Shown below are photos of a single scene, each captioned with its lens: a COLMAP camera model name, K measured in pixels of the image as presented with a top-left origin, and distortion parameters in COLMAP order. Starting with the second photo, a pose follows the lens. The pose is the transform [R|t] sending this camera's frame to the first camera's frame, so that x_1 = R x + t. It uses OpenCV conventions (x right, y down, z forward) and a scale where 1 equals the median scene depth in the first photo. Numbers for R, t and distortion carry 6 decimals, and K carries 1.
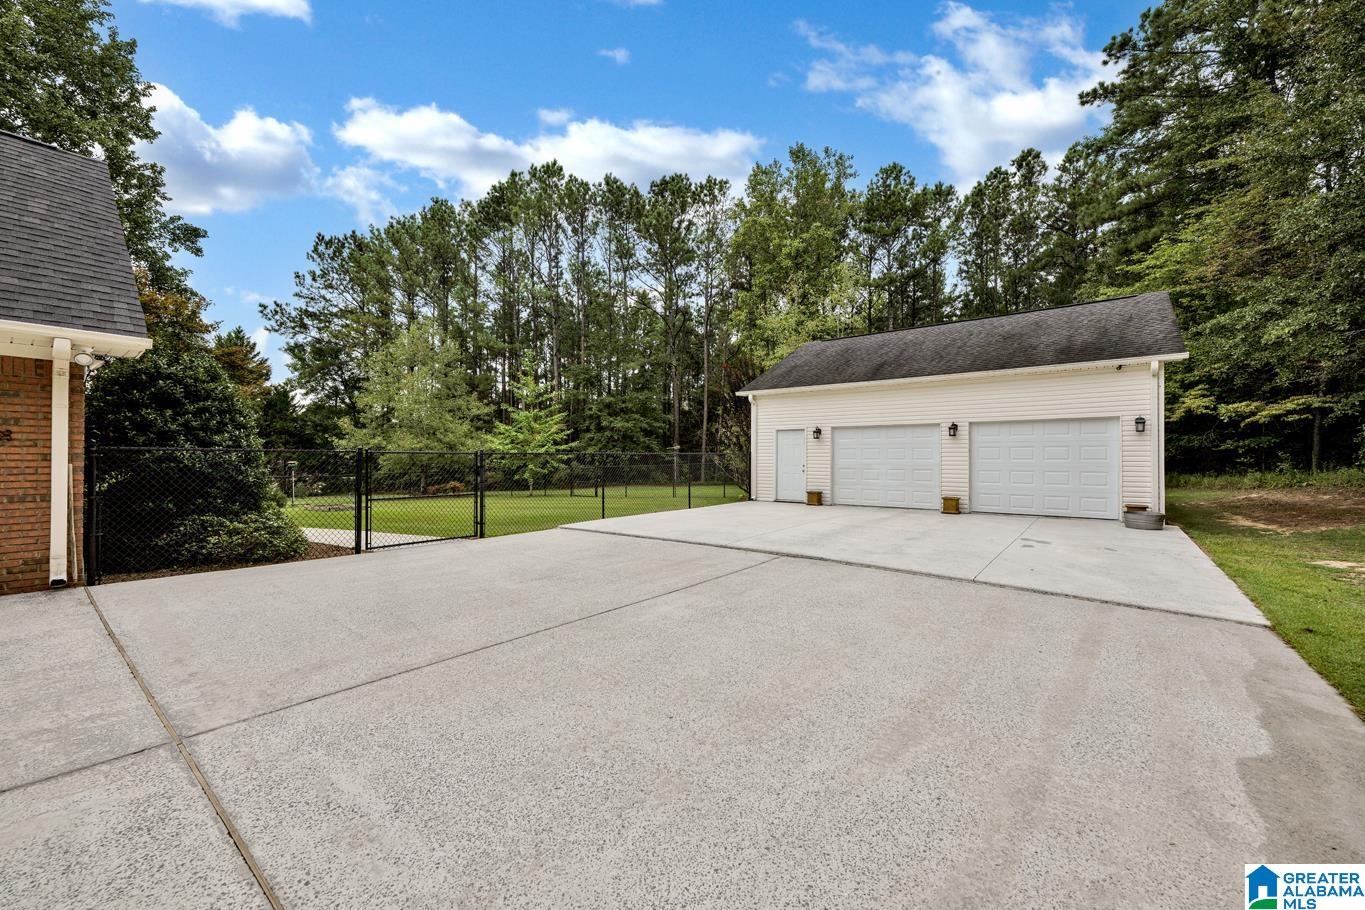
lens RADIAL K [[538.0, 0, 681.5], [0, 538.0, 456.6], [0, 0, 1]] dist [0.002899, -0.000354]
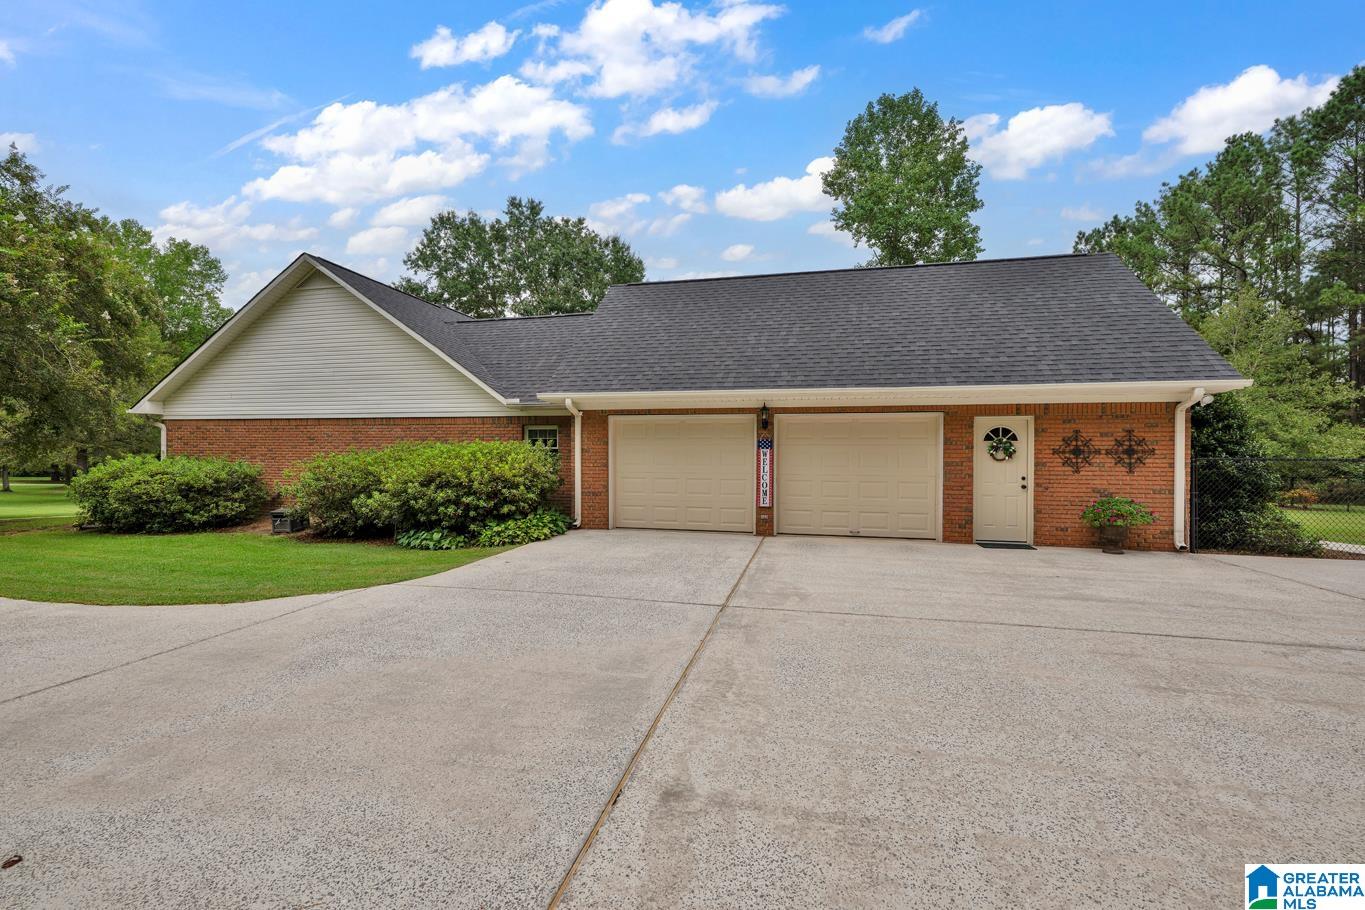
lens RADIAL K [[567.2, 0, 681.7], [0, 567.2, 453.1], [0, 0, 1]] dist [-0.000429, 0.000086]
pose [[0.421616, -0.003712, -0.906767, -0.066059], [0.000946, 0.999993, -0.003653, -0.006002], [0.906774, 0.000683, 0.421616, -0.200135]]
